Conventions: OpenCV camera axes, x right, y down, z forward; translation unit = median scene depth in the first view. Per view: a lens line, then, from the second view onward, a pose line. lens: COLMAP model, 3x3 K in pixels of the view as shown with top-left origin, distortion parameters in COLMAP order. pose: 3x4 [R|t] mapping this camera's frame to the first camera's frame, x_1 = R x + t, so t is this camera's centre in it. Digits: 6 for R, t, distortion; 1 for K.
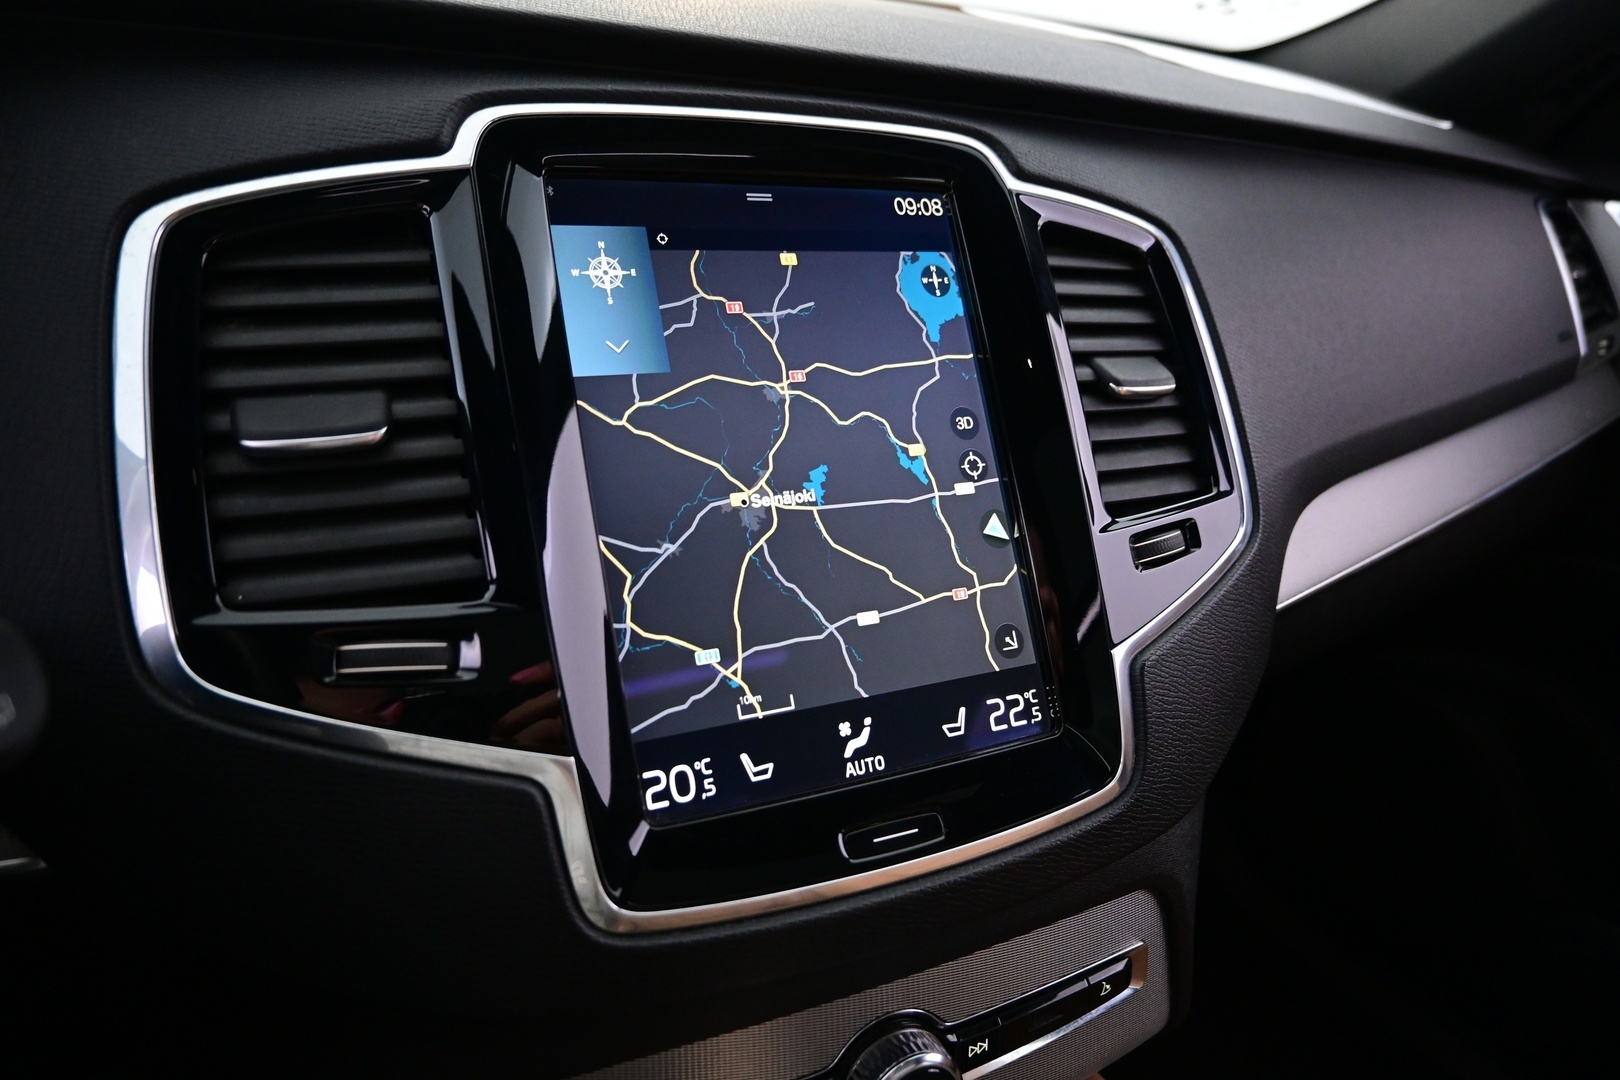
lens RADIAL K [[1114.2, 0, 803.8], [0, 1114.2, 562.1], [0, 0, 1]] dist [-0.000426, 0.001356]
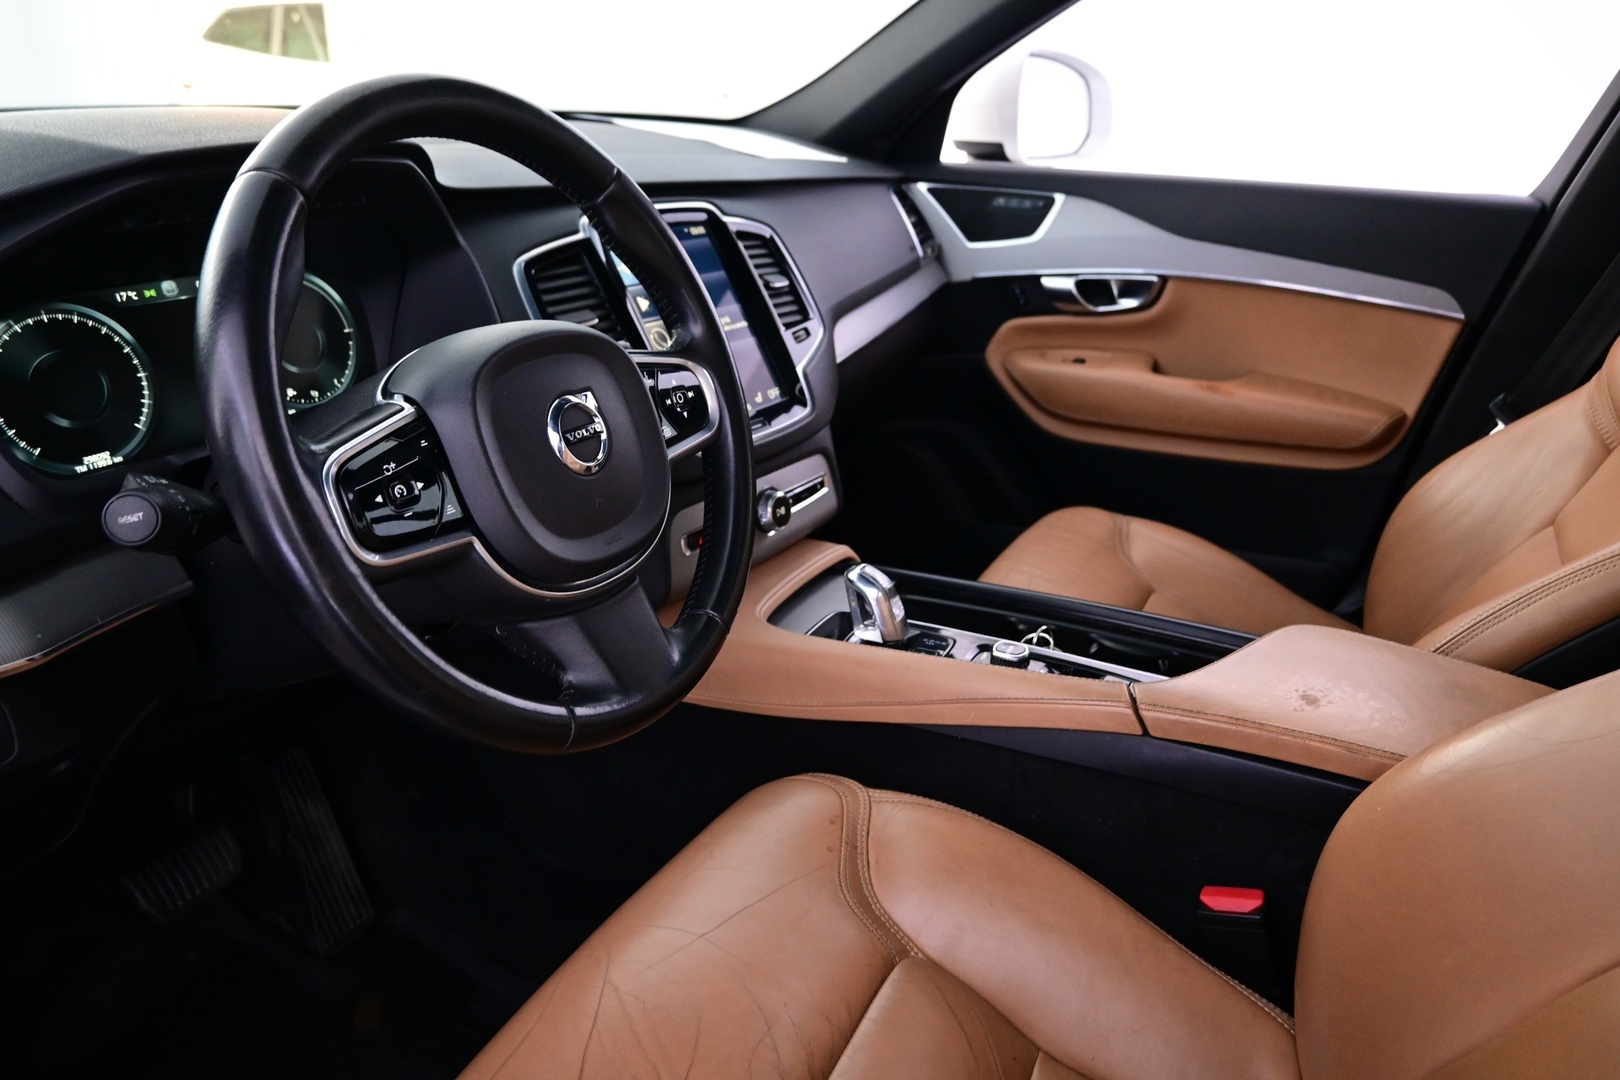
lens RADIAL K [[1114.2, 0, 803.8], [0, 1114.2, 562.1], [0, 0, 1]] dist [-0.000426, 0.001356]
pose [[0.885335, -0.232606, 0.402587, -1.076323], [0.223677, 0.972161, 0.069802, 0.393232], [-0.407615, 0.028251, 0.912717, -1.806273]]
